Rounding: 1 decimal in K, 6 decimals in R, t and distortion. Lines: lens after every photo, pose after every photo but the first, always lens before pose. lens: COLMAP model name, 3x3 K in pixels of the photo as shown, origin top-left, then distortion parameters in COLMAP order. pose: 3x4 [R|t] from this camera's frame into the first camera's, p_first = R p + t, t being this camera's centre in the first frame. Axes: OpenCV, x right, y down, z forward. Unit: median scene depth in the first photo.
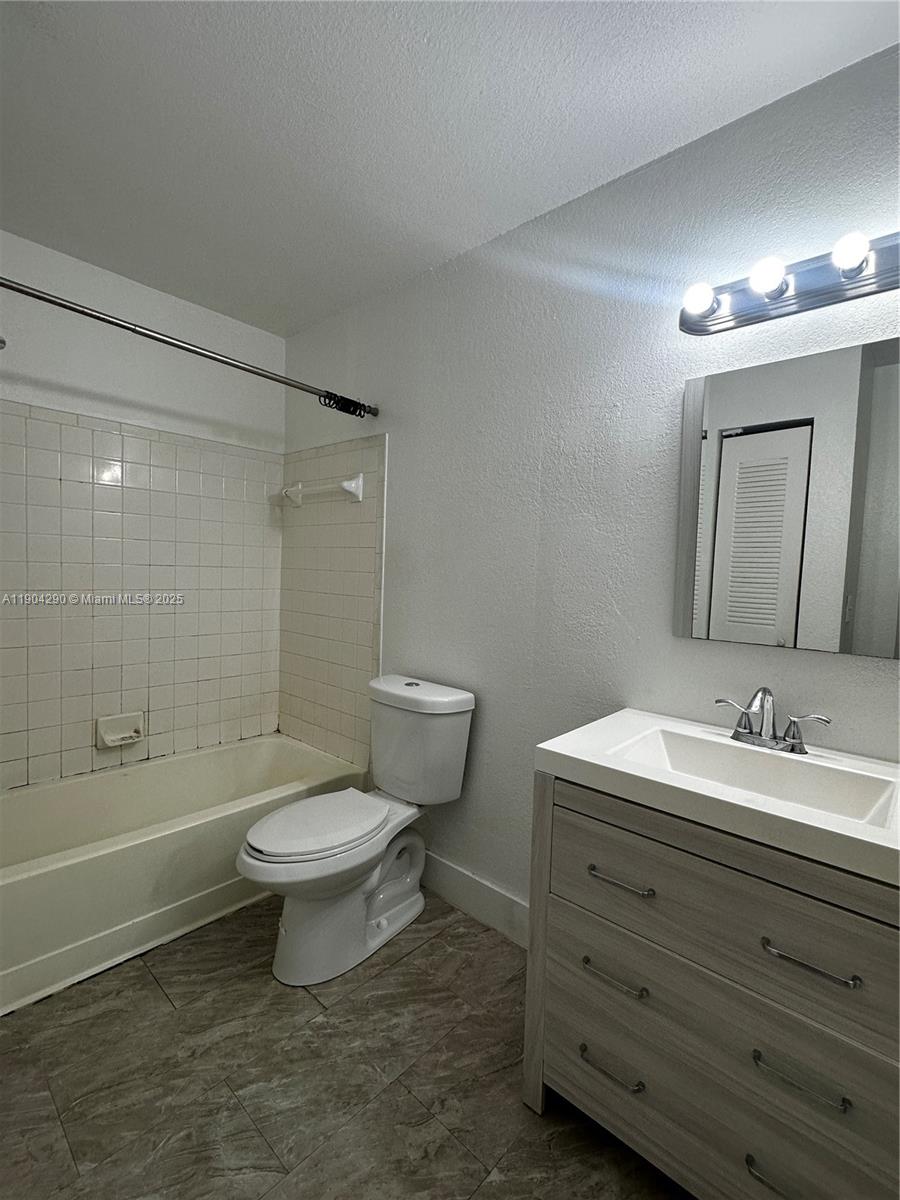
lens RADIAL K [[565.0, 0, 451.2], [0, 565.0, 592.4], [0, 0, 1]] dist [-0.002463, -0.001282]
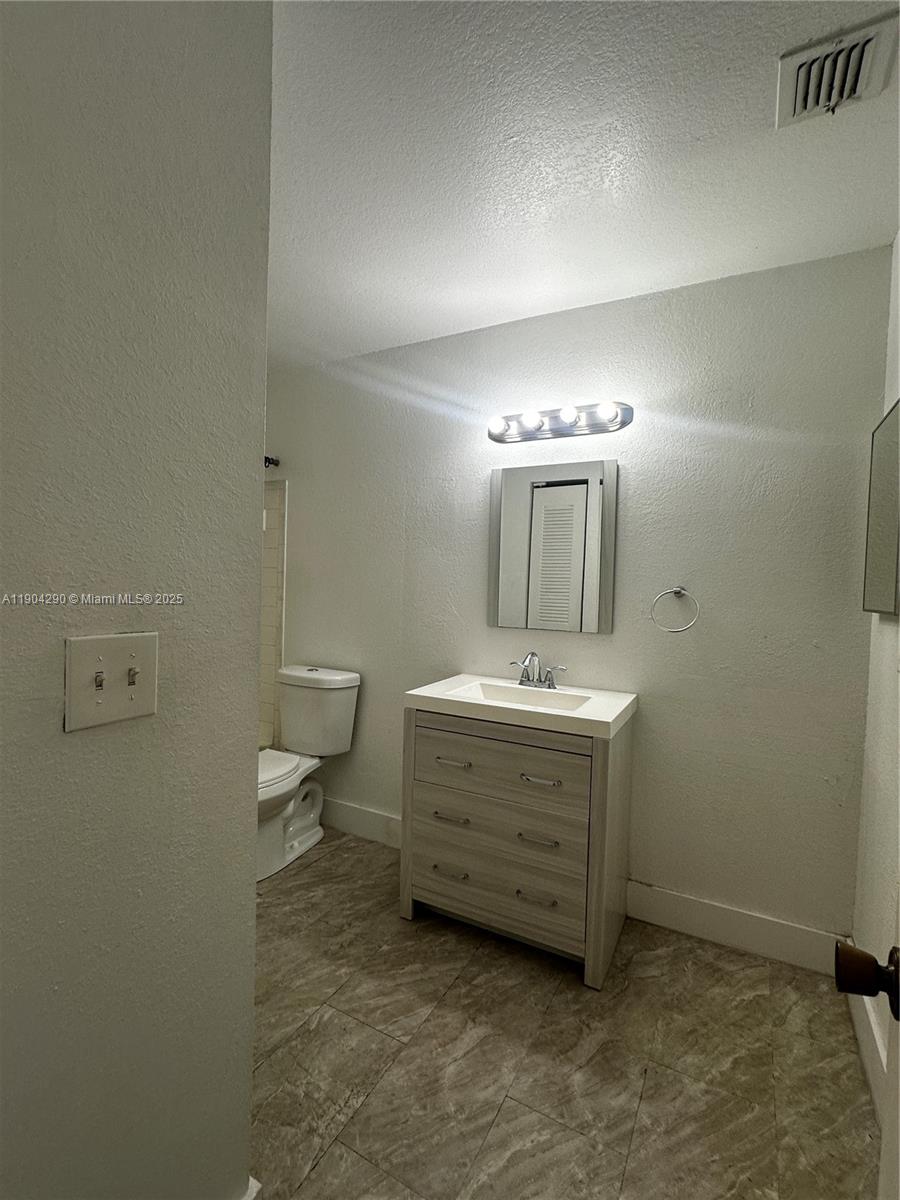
lens RADIAL K [[565.0, 0, 448.1], [0, 565.0, 596.7], [0, 0, 1]] dist [-0.002463, -0.001282]
pose [[0.972426, -0.012620, 0.232872, -0.079058], [0.015237, 0.999839, -0.009443, 0.005967], [-0.232715, 0.012731, 0.972462, -0.467935]]
